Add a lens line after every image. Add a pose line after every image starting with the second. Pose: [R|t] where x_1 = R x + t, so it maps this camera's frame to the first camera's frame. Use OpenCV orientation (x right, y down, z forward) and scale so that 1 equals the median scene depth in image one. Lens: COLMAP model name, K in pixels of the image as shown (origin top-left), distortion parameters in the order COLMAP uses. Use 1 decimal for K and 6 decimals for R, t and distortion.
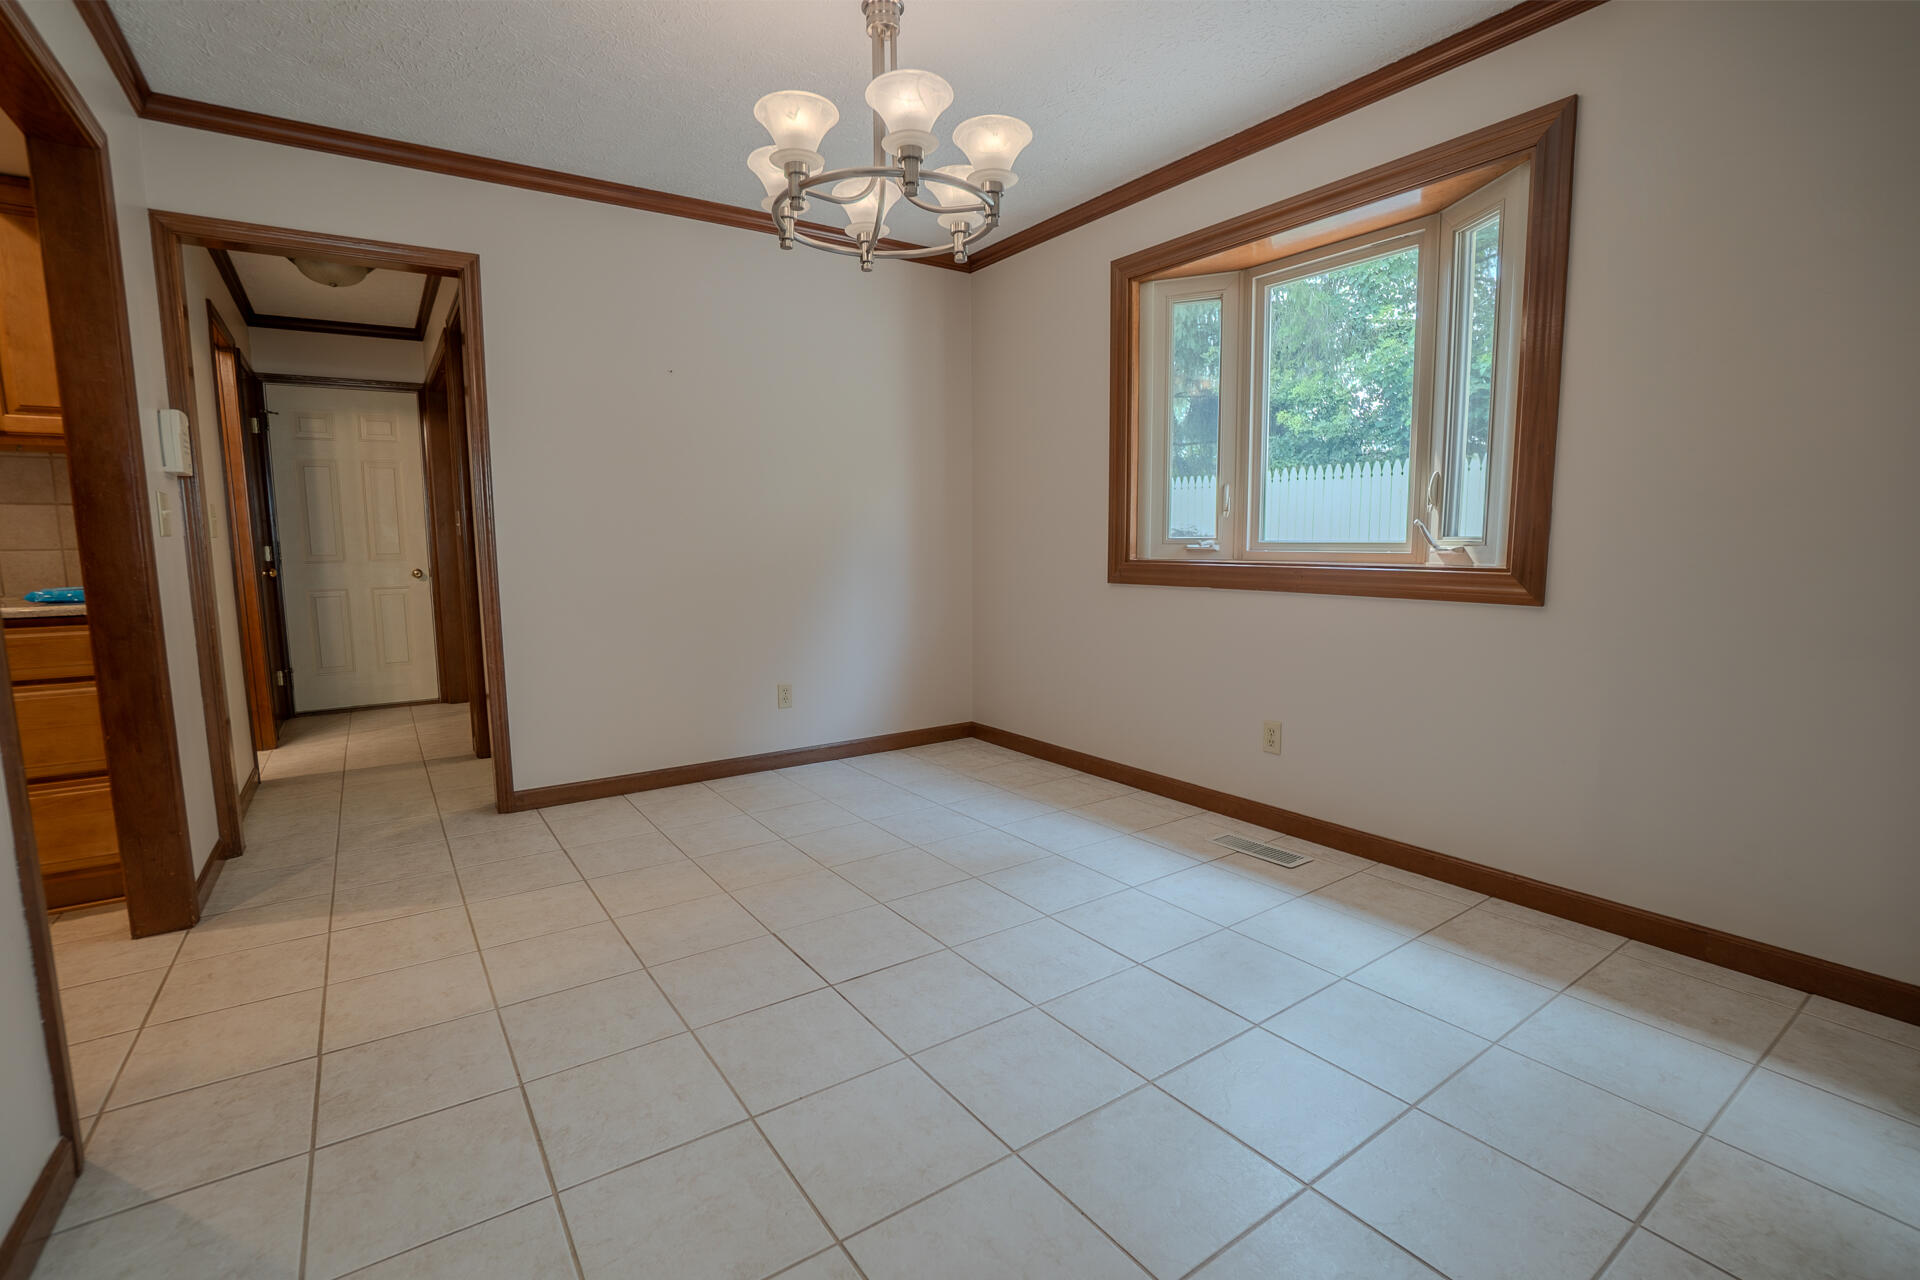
lens RADIAL K [[856.8, 0, 921.0], [0, 856.8, 648.9], [0, 0, 1]] dist [-0.062400, 0.020006]
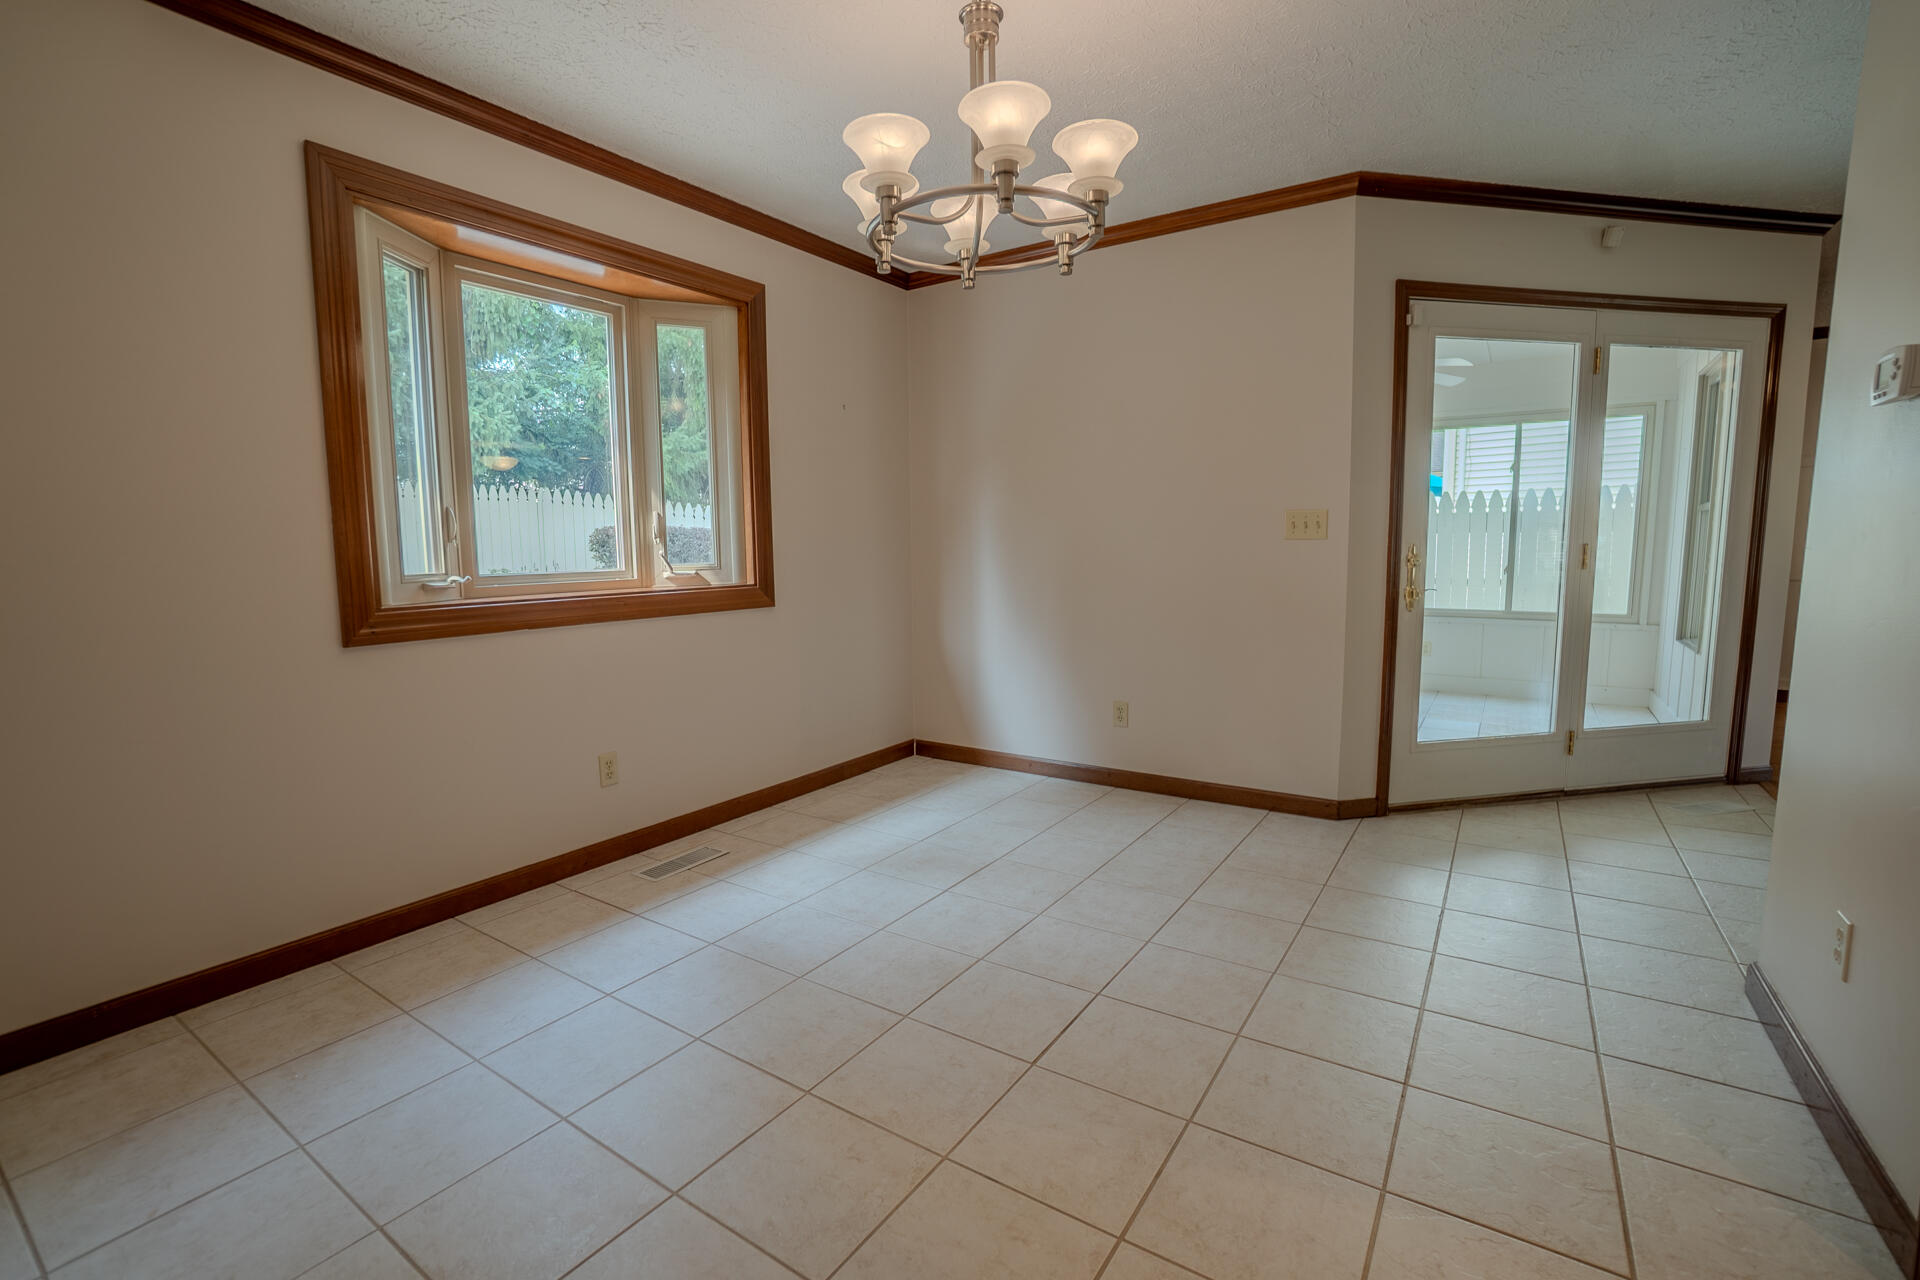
lens RADIAL K [[856.8, 0, 955.1], [0, 856.8, 640.3], [0, 0, 1]] dist [-0.062400, 0.020006]
pose [[-0.384401, -0.100486, 0.917681, -0.671709], [0.122965, 0.979627, 0.158777, -0.160010], [-0.914940, 0.173877, -0.364213, 1.014703]]
